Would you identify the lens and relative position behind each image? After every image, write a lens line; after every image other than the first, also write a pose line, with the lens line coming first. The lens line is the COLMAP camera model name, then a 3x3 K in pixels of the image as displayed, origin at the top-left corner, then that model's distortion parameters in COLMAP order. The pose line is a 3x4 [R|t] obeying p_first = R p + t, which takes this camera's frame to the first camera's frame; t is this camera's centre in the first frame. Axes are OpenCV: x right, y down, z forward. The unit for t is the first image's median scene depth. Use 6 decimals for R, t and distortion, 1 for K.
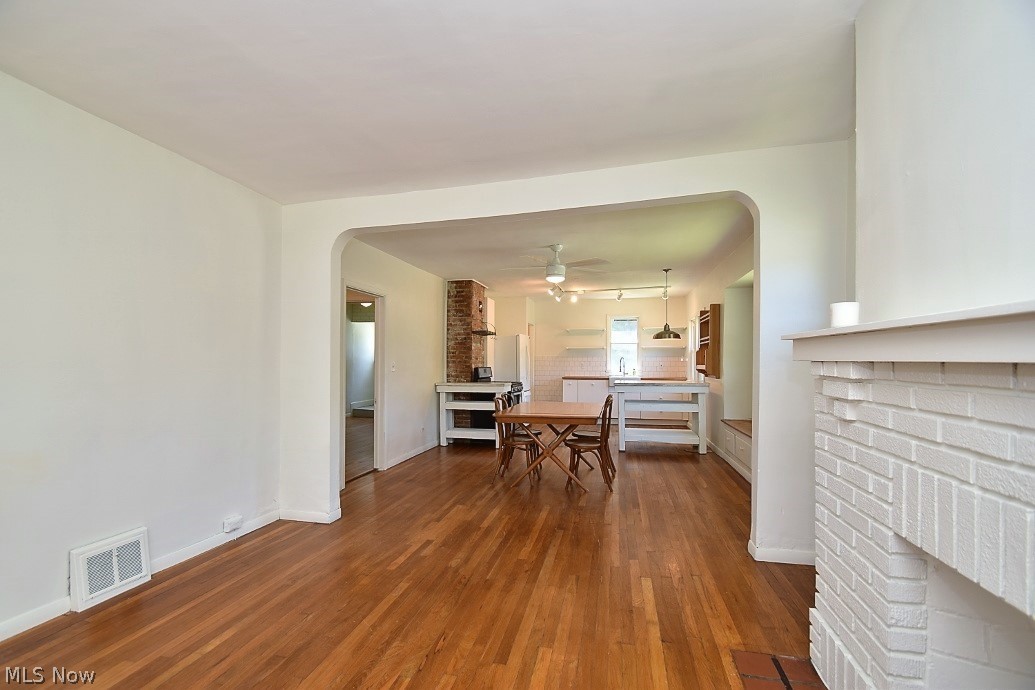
lens RADIAL K [[452.7, 0, 504.3], [0, 452.7, 359.4], [0, 0, 1]] dist [0.000013, -0.000256]
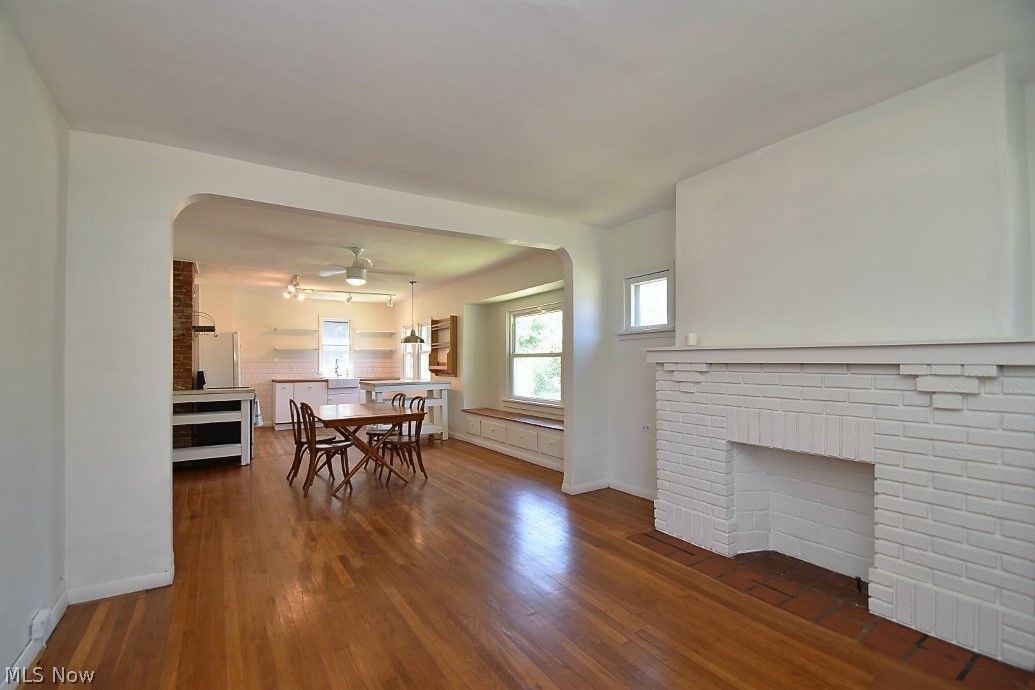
lens RADIAL K [[452.7, 0, 504.3], [0, 452.7, 359.4], [0, 0, 1]] dist [0.000013, -0.000256]
pose [[0.692120, 0.002437, 0.721778, -0.269433], [-0.000230, 0.999995, -0.003156, -0.000798], [-0.721782, 0.002019, 0.692117, 0.048276]]
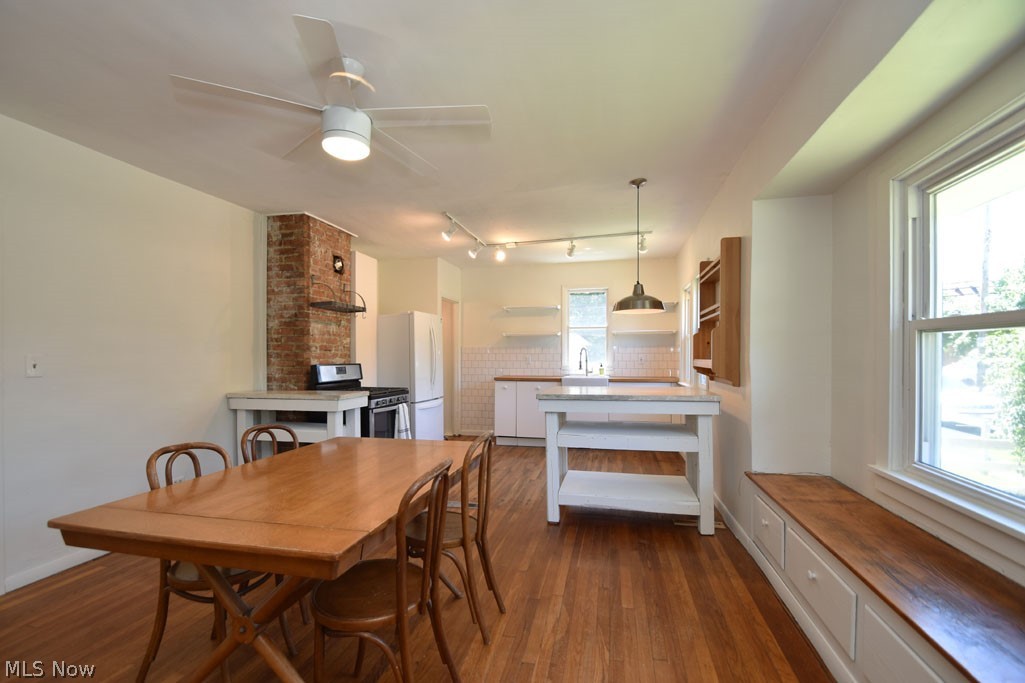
lens RADIAL K [[453.3, 0, 498.6], [0, 453.3, 357.0], [0, 0, 1]] dist [-0.000376, -0.000203]
pose [[0.999989, -0.004466, -0.001505, 0.175173], [0.004477, 0.999963, 0.007378, 0.004645], [0.001472, -0.007385, 0.999972, 0.417721]]
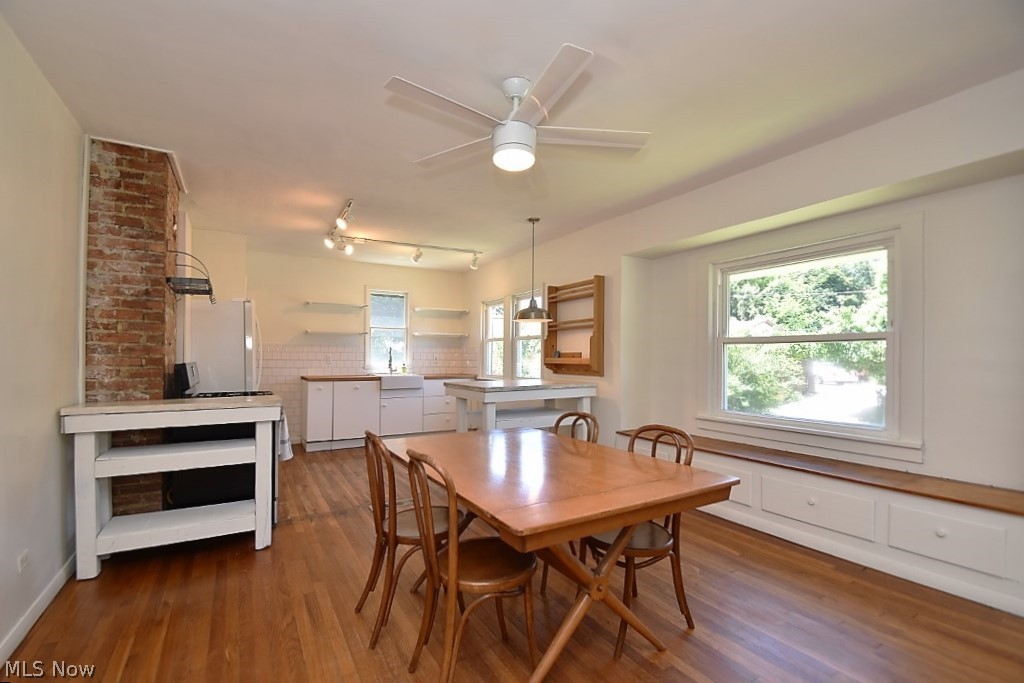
lens RADIAL K [[451.0, 0, 496.0], [0, 451.0, 354.8], [0, 0, 1]] dist [0.002232, -0.006676]
pose [[0.723935, 0.005308, 0.689848, -0.138993], [-0.006990, 0.999976, -0.000358, 0.007846], [-0.689833, -0.004563, 0.723954, 0.489357]]
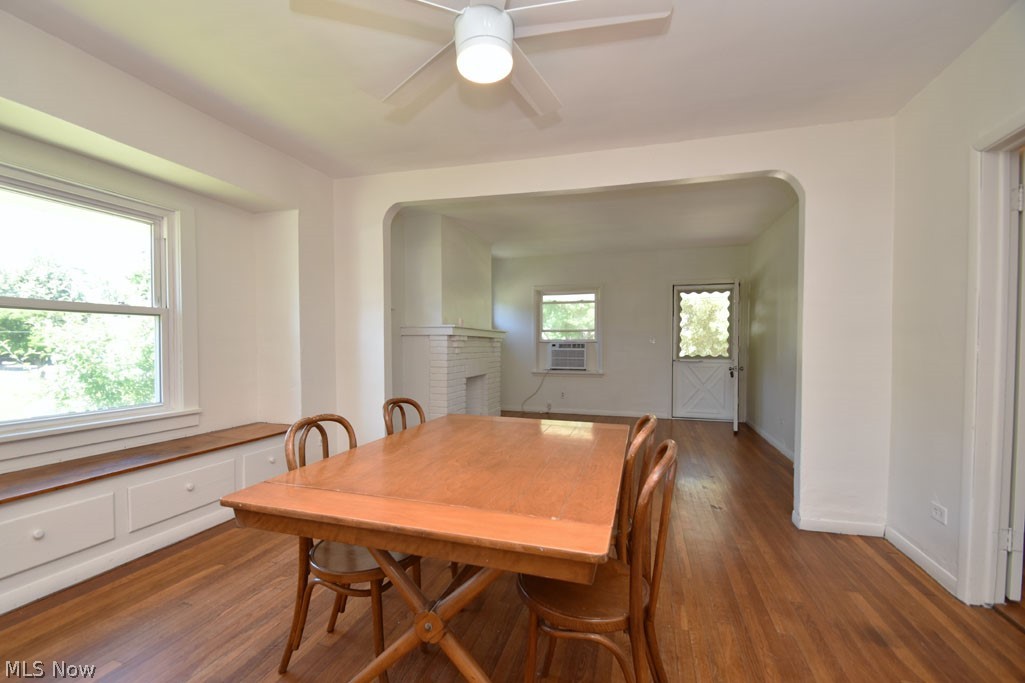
lens RADIAL K [[453.3, 0, 498.6], [0, 453.3, 357.0], [0, 0, 1]] dist [-0.000376, -0.000203]
pose [[-0.997990, -0.005923, 0.063094, 0.057839], [-0.004437, 0.999710, 0.023673, 0.017672], [-0.063216, 0.023345, -0.997727, 0.935230]]
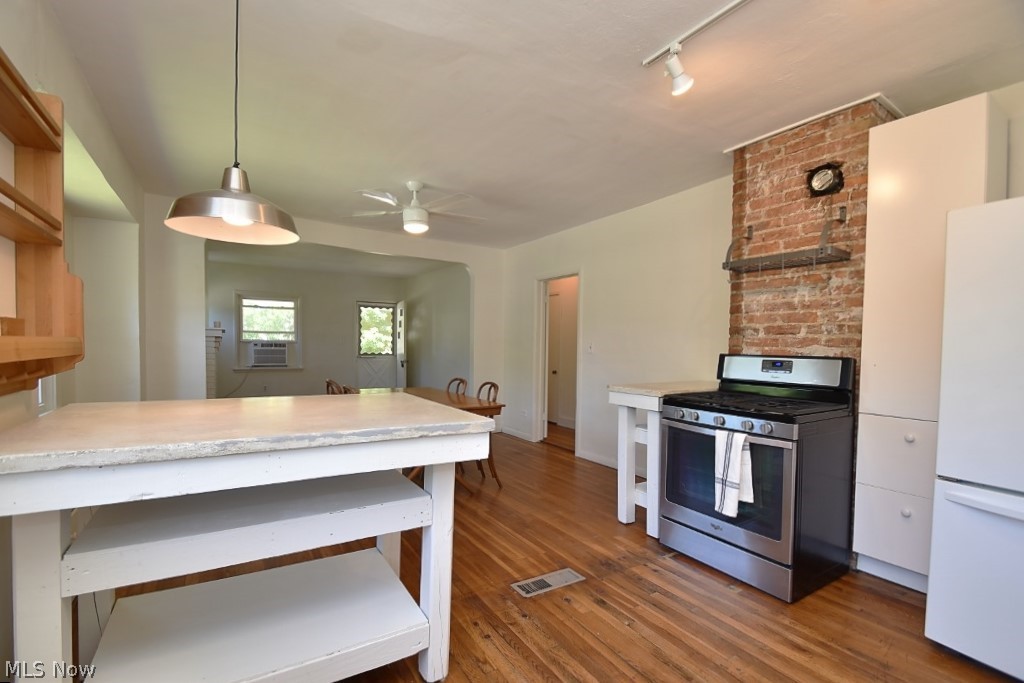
lens RADIAL K [[447.8, 0, 498.9], [0, 447.8, 355.7], [0, 0, 1]] dist [0.000013, -0.000256]
pose [[-0.697798, 0.006141, -0.716269, 0.386915], [-0.011162, 0.999749, 0.019446, 0.013469], [0.716208, 0.021565, -0.697554, 1.138939]]
